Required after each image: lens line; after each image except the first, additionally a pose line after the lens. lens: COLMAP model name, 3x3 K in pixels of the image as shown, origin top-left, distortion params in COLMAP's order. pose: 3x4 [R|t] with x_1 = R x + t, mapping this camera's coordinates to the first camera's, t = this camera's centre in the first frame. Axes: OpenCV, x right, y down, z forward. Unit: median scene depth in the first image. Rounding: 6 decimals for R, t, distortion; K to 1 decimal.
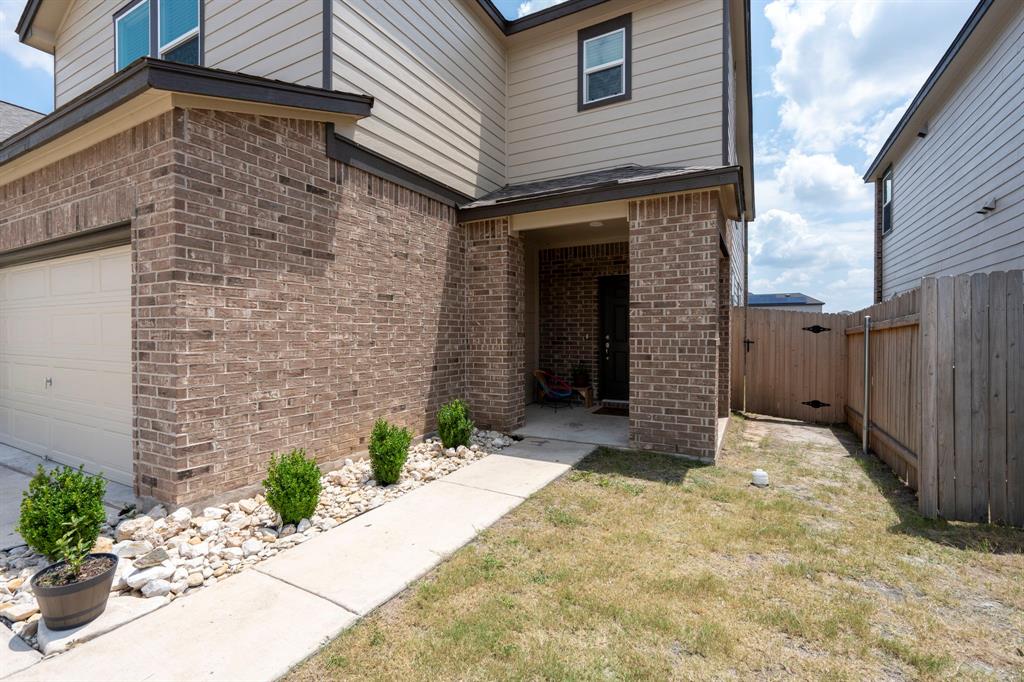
lens RADIAL K [[473.7, 0, 512.8], [0, 473.7, 337.8], [0, 0, 1]] dist [-0.000361, 0.001045]
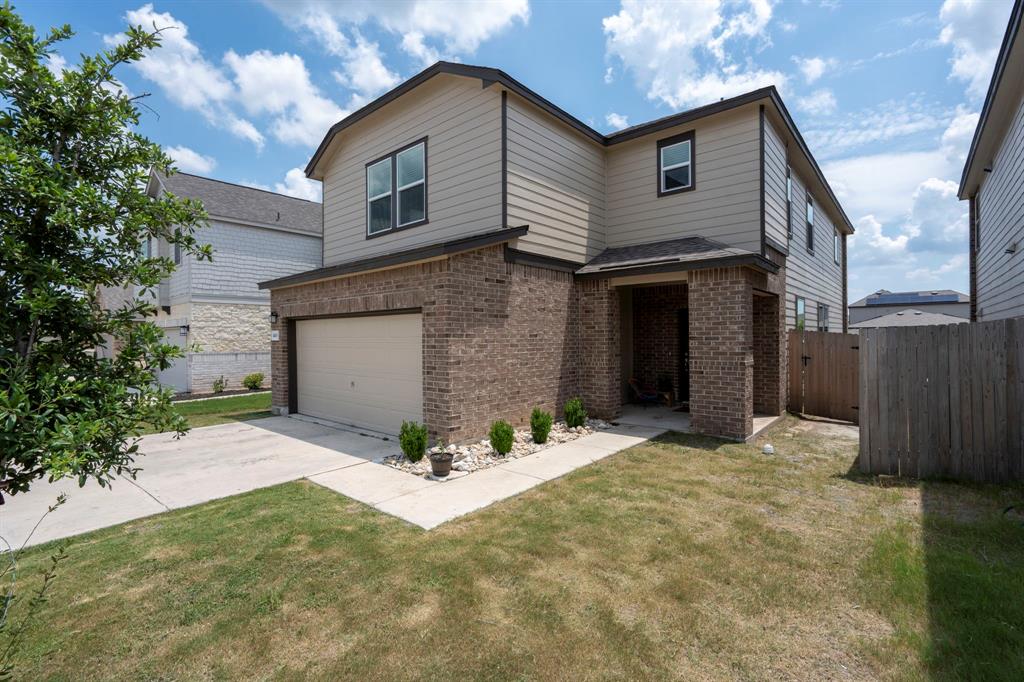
lens RADIAL K [[473.7, 0, 509.9], [0, 473.7, 338.3], [0, 0, 1]] dist [-0.000361, 0.001045]
pose [[0.975321, -0.008714, -0.220618, 0.022540], [0.007171, 0.999944, -0.007797, -0.071133], [0.220673, 0.006022, 0.975329, -0.720231]]
